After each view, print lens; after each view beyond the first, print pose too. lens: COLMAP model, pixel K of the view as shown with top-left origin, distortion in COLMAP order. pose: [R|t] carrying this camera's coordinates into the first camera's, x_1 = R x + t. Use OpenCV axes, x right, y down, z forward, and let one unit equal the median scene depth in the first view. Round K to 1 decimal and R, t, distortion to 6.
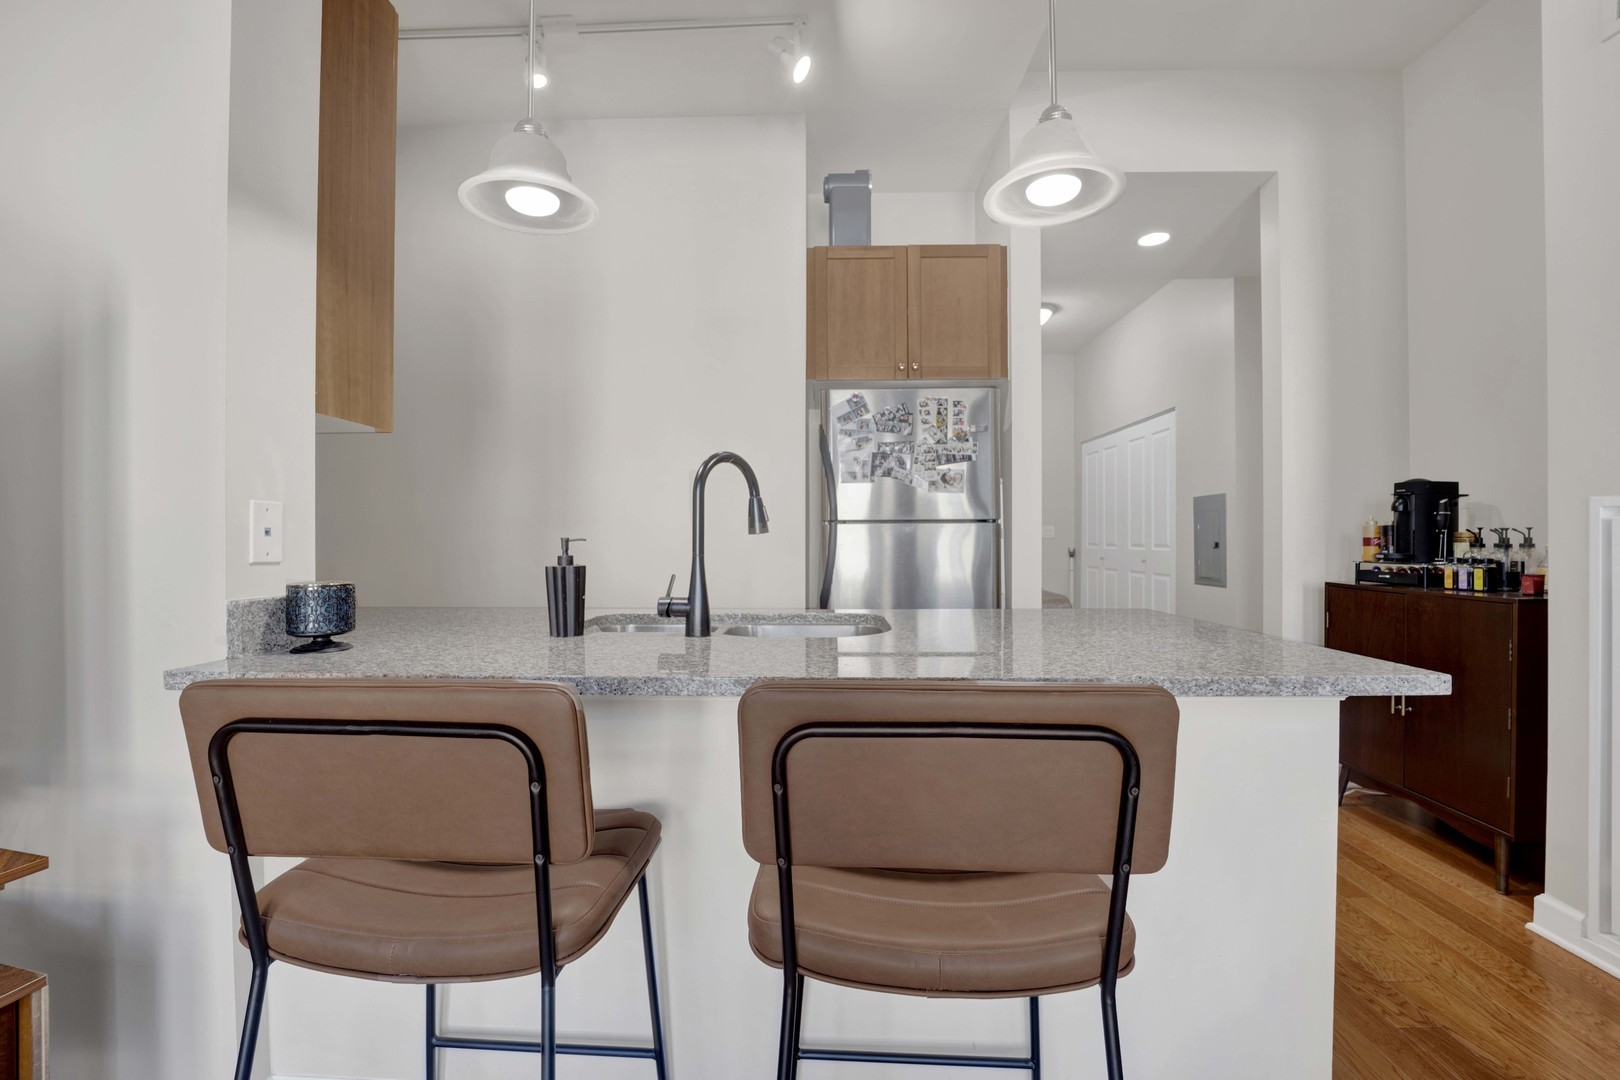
lens RADIAL K [[677.5, 0, 820.3], [0, 677.5, 540.3], [0, 0, 1]] dist [-0.022186, -0.000725]
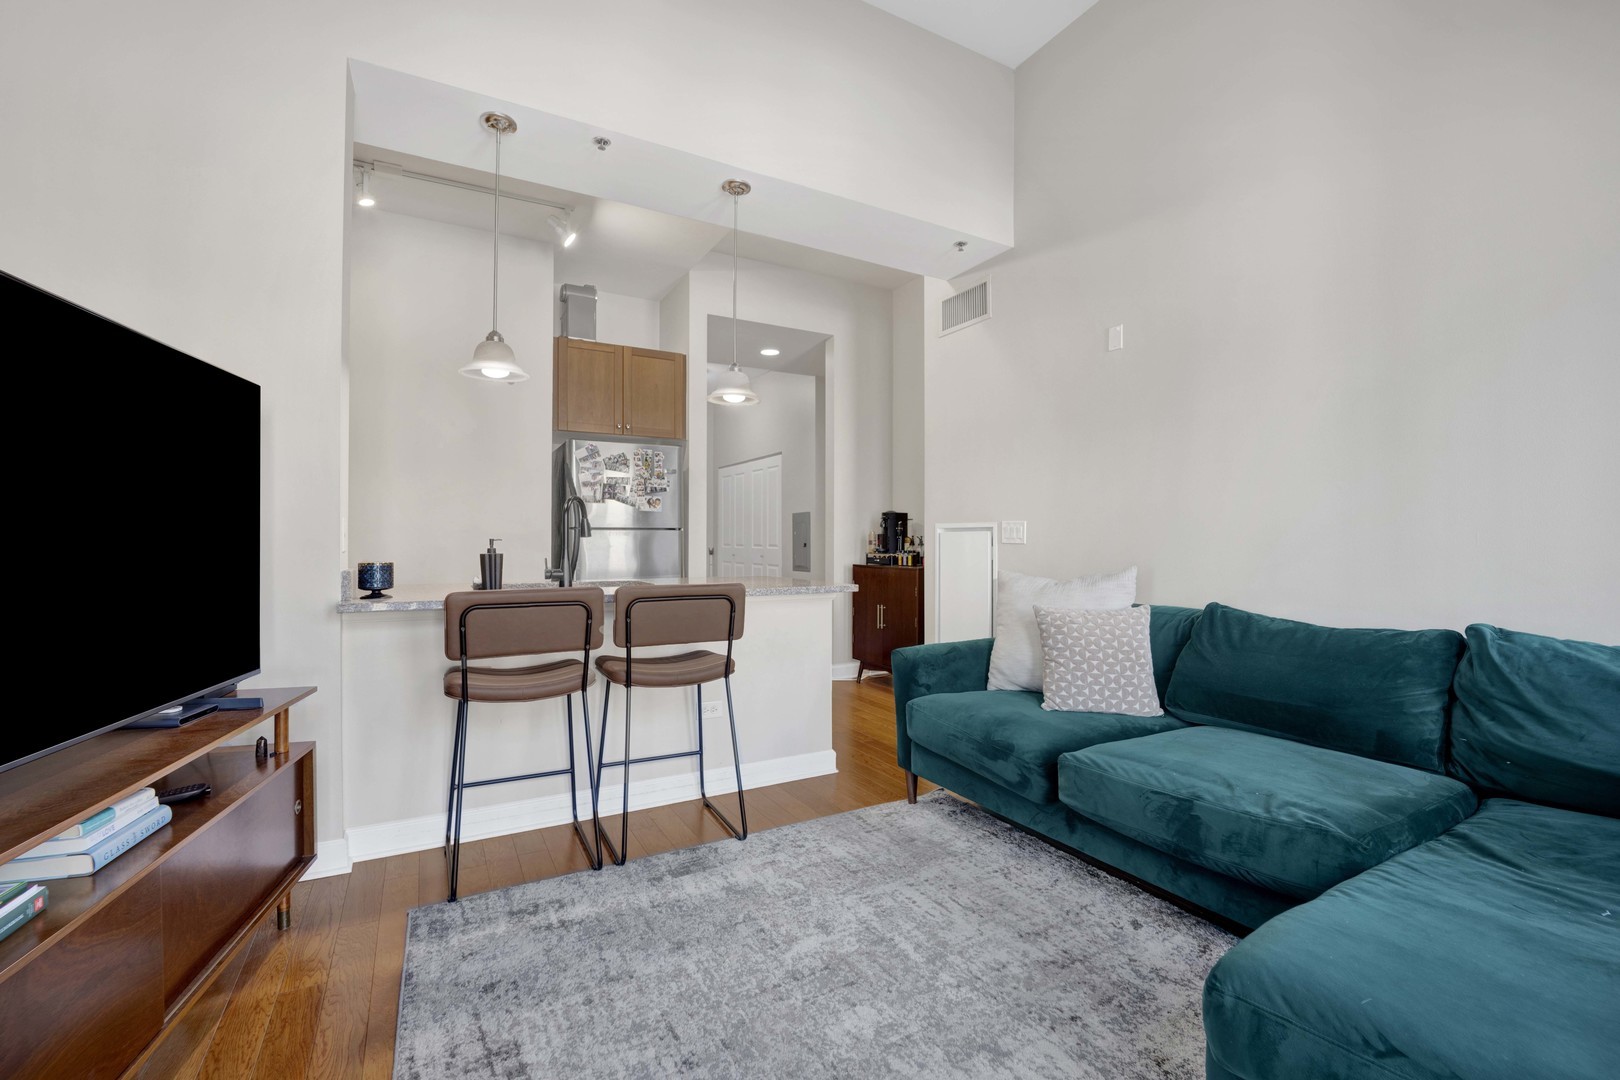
lens RADIAL K [[677.5, 0, 808.8], [0, 677.5, 545.0], [0, 0, 1]] dist [-0.022186, -0.000725]
pose [[0.866545, 0.000385, 0.499099, -0.308099], [-0.002377, 0.999992, 0.003354, 0.003038], [-0.499094, -0.004093, 0.866538, -0.603661]]
